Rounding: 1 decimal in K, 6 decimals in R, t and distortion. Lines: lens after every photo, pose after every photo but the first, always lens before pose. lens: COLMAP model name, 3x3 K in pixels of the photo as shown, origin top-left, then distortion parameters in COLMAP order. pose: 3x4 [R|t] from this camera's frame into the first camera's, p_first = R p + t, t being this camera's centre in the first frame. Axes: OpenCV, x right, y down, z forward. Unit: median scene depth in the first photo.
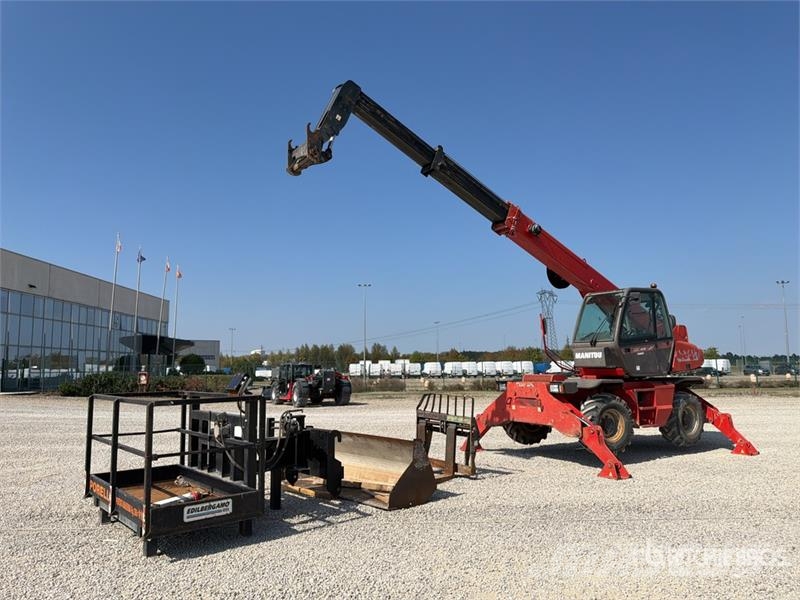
lens RADIAL K [[580.4, 0, 400.0], [0, 580.4, 300.0], [0, 0, 1]] dist [0.079942, -0.004690]
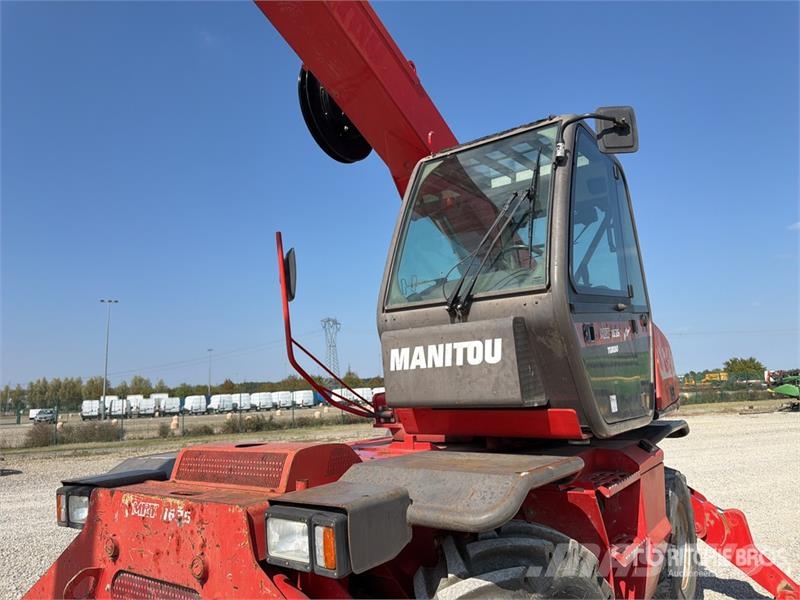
lens RADIAL K [[566.7, 0, 403.5], [0, 566.7, 287.4], [0, 0, 1]] dist [0.001785, -0.027516]
pose [[0.931478, 0.036510, 0.361961, 0.034491], [-0.008535, 0.996871, -0.078588, 0.013197], [-0.363697, 0.070114, 0.928875, 0.122625]]
